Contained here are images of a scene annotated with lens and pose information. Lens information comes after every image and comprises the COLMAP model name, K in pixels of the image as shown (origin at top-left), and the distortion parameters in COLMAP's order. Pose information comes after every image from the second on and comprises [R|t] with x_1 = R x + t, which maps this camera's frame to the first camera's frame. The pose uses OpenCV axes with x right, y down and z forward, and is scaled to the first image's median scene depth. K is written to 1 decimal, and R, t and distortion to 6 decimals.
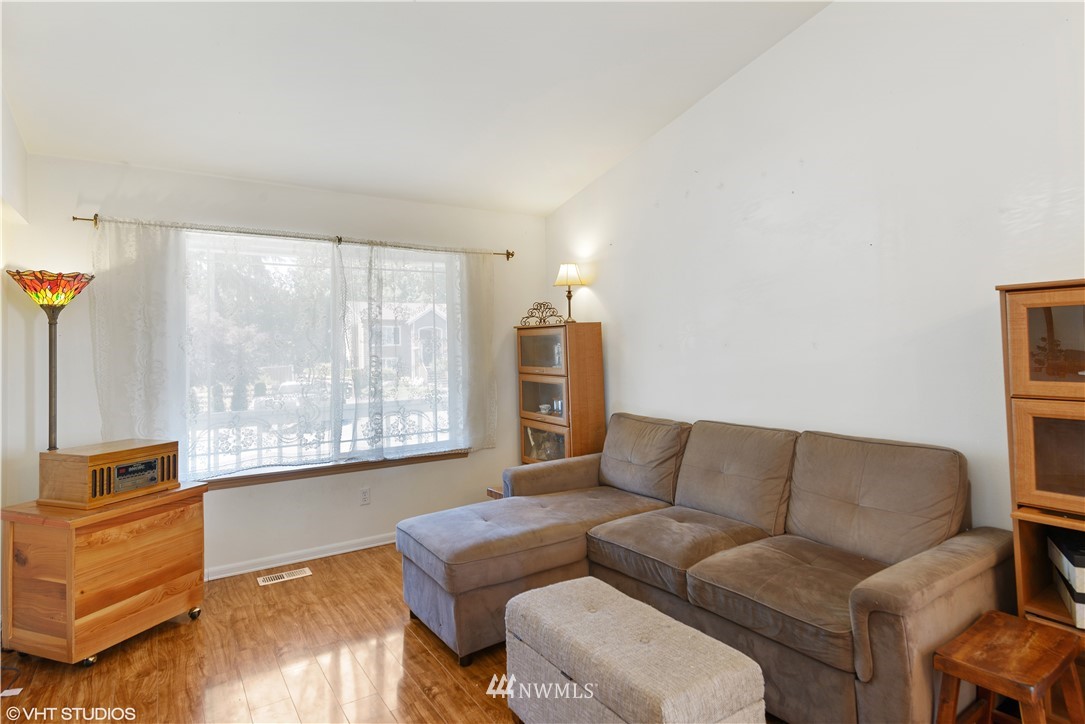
lens RADIAL K [[564.6, 0, 543.3], [0, 564.6, 347.7], [0, 0, 1]] dist [0.000030, 0.000379]
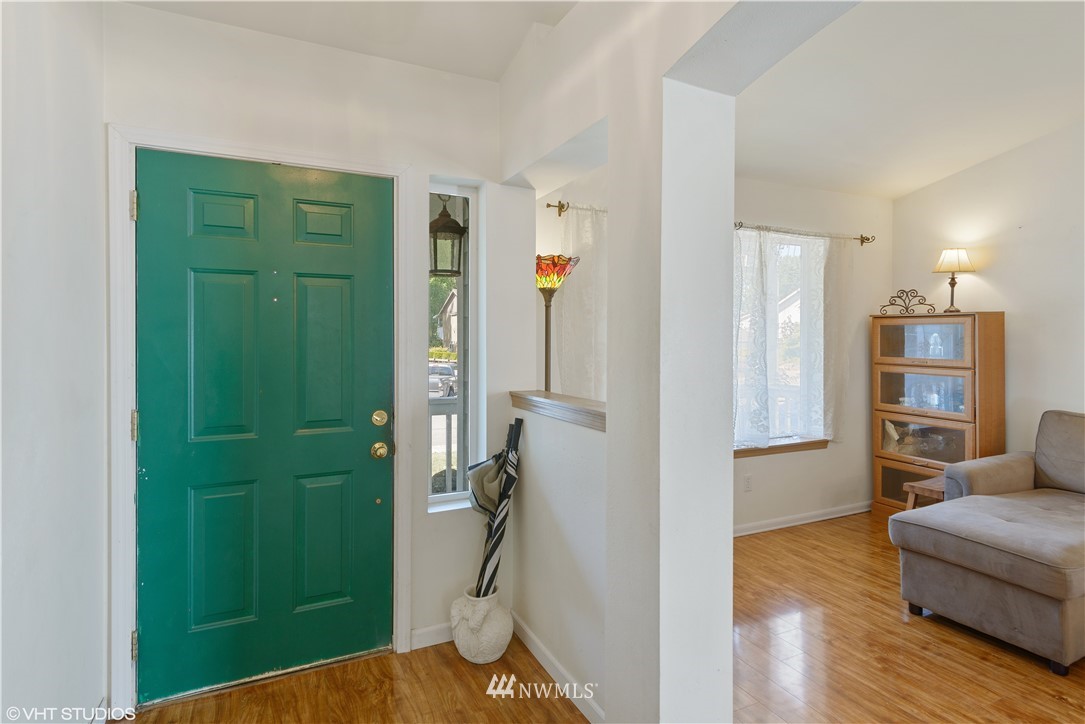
lens RADIAL K [[564.6, 0, 543.3], [0, 564.6, 347.7], [0, 0, 1]] dist [0.000030, 0.000379]
pose [[0.989422, 0.023863, -0.143091, -0.490859], [-0.020387, 0.999461, 0.025712, 0.005353], [0.143628, -0.022523, 0.989375, -0.030042]]
